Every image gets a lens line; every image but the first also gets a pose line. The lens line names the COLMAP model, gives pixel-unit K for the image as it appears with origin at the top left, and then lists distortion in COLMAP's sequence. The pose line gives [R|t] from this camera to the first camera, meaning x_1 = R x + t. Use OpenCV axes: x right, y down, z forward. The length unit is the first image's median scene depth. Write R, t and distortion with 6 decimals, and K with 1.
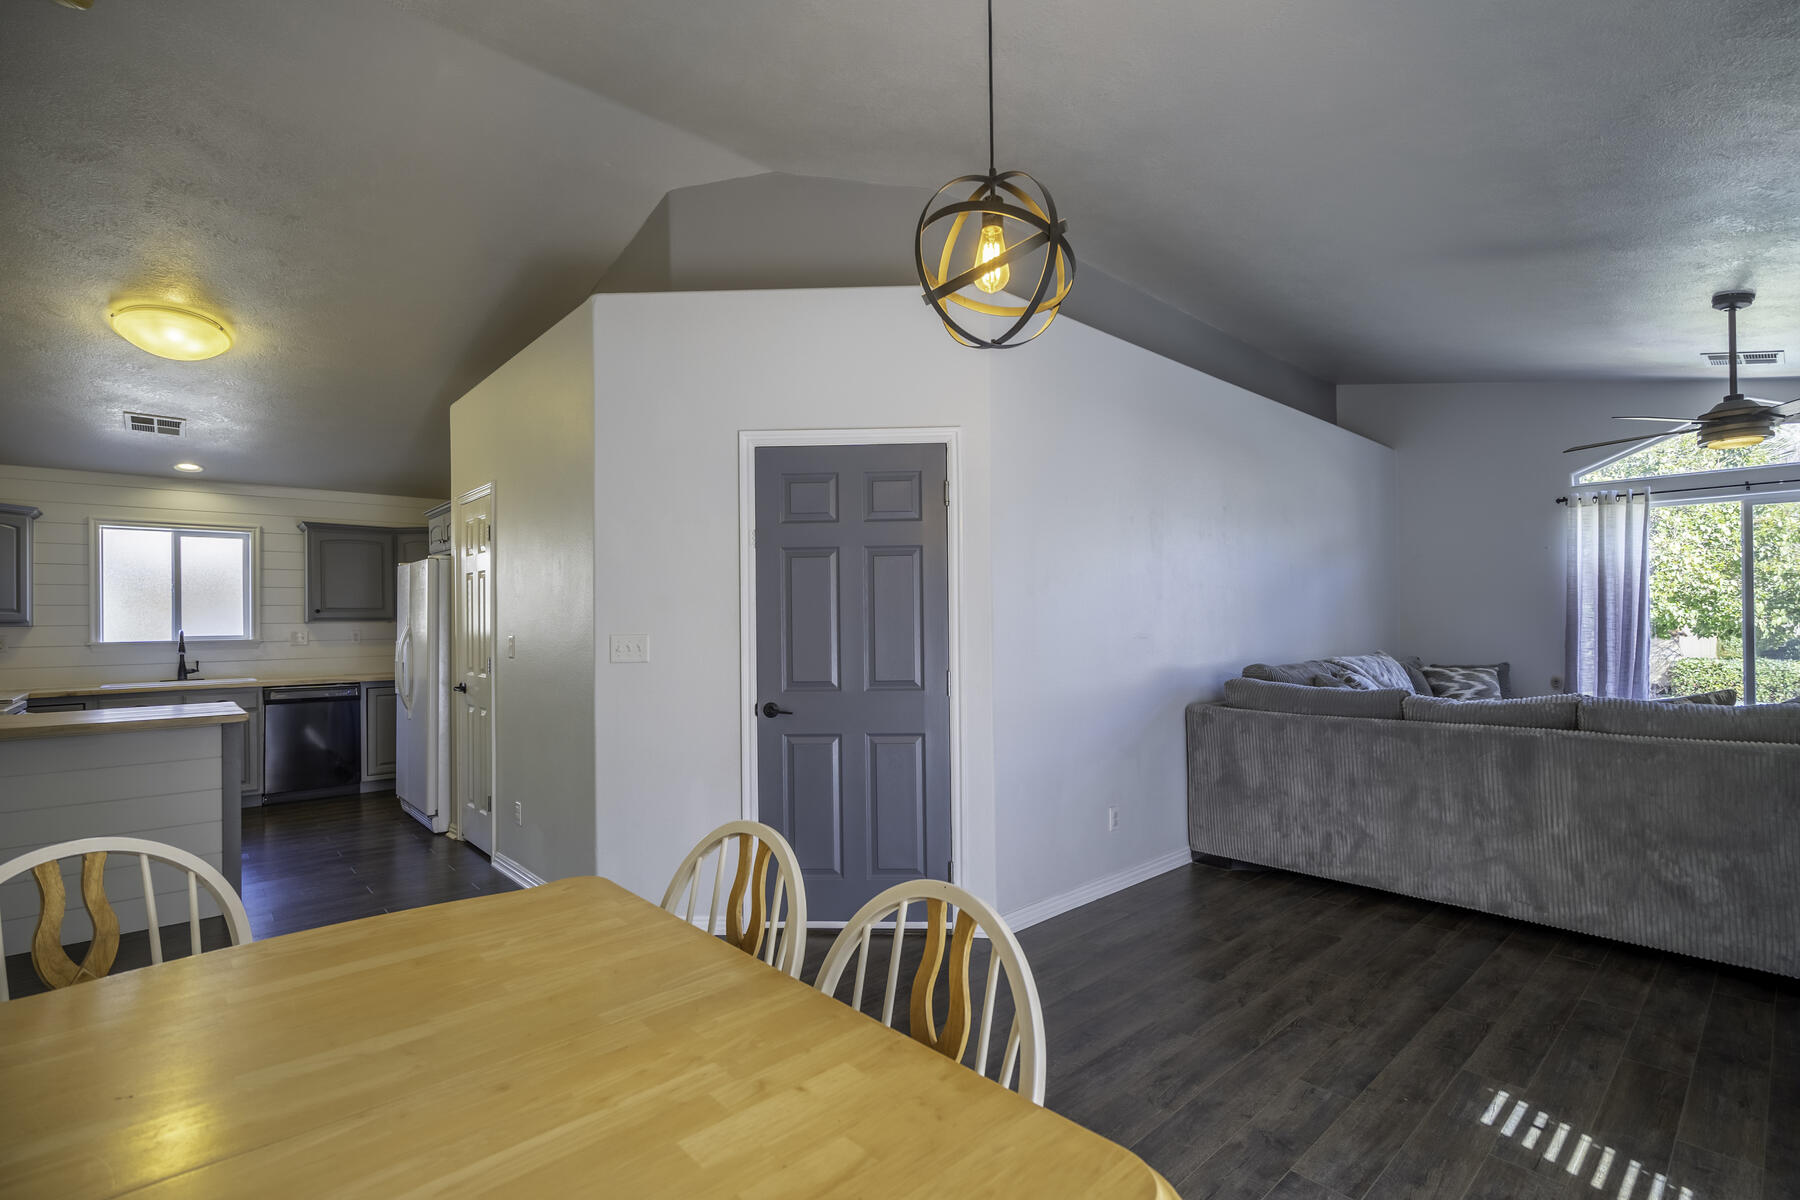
lens RADIAL K [[824.6, 0, 897.1], [0, 824.6, 608.6], [0, 0, 1]] dist [-0.005022, -0.000233]
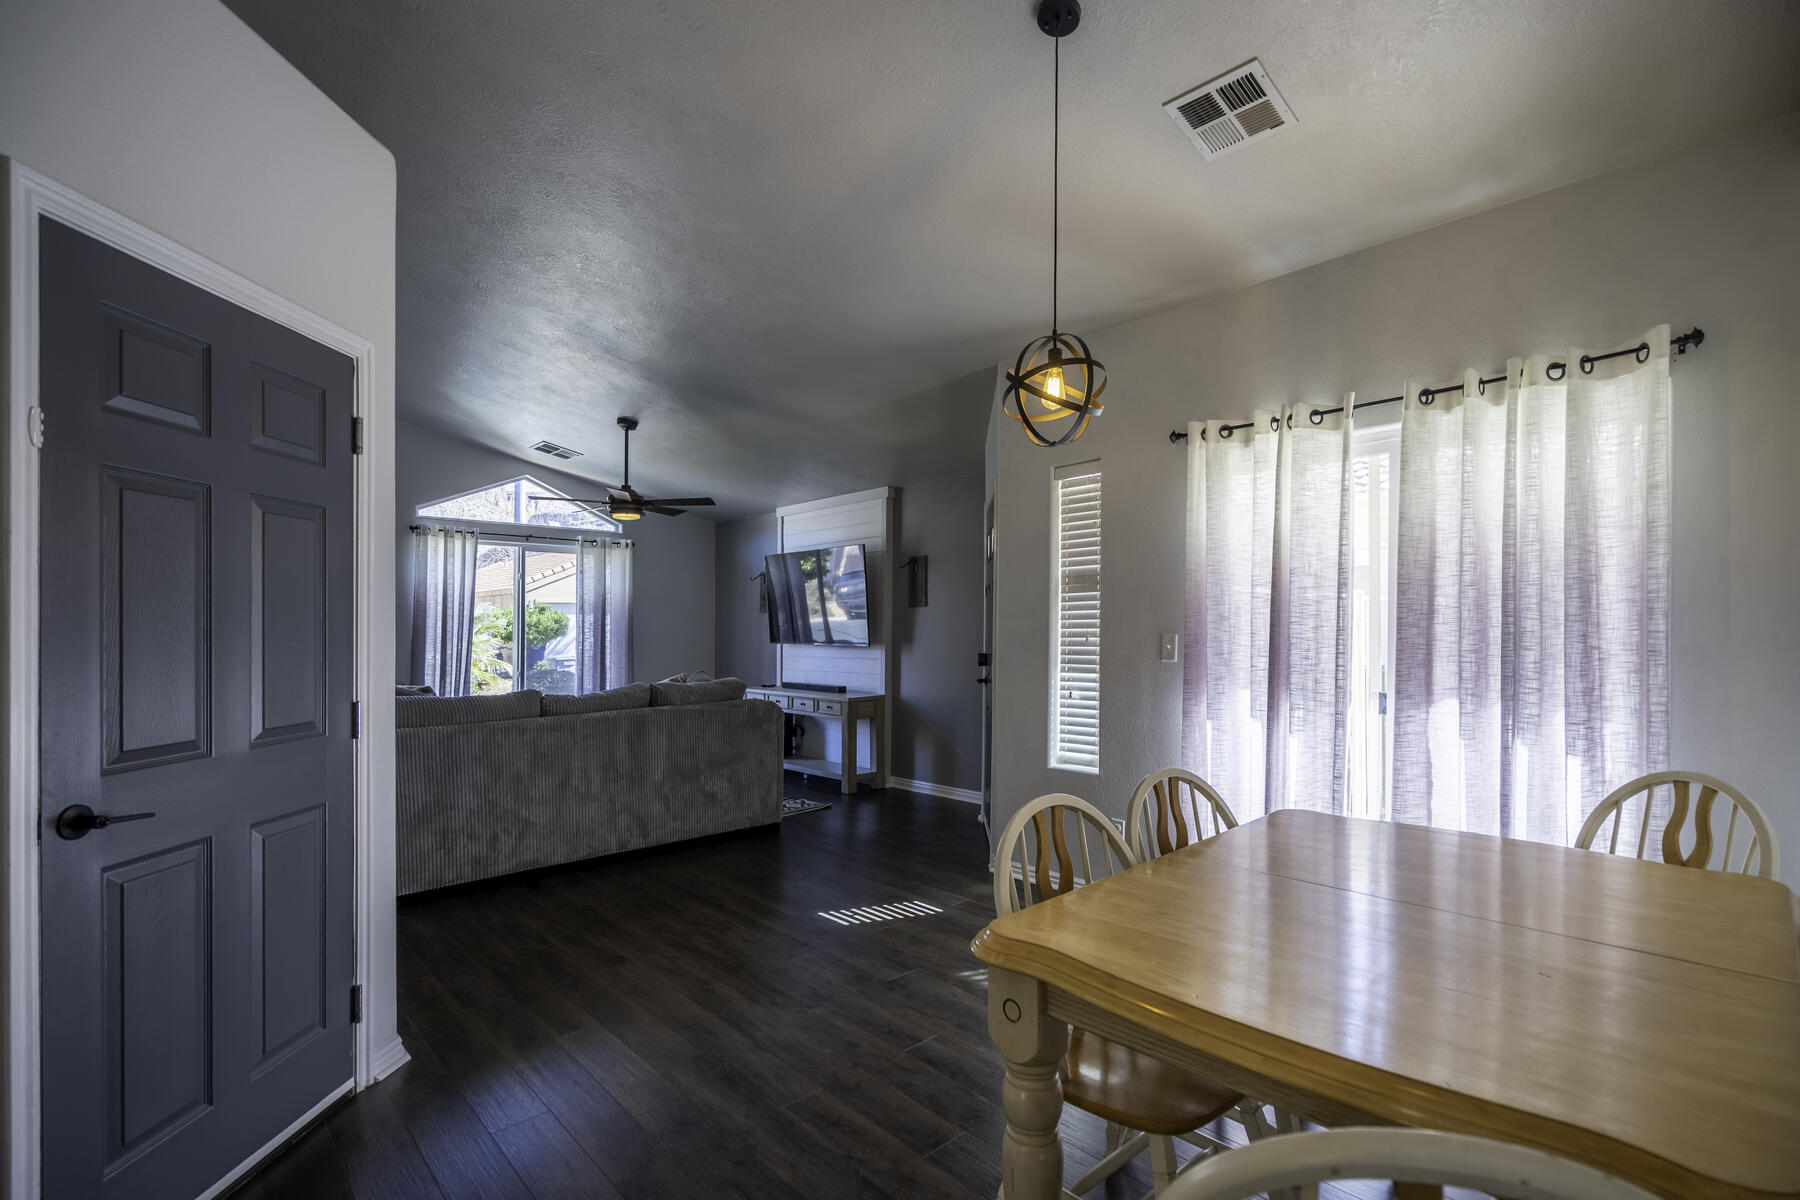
lens RADIAL K [[839.4, 0, 900.4], [0, 839.4, 628.9], [0, 0, 1]] dist [0.002828, 0.000761]
pose [[-0.009843, 0.006174, 0.999932, -0.617646], [-0.010013, 0.999930, -0.006273, 0.015573], [-0.999901, -0.010074, -0.009780, 0.553032]]
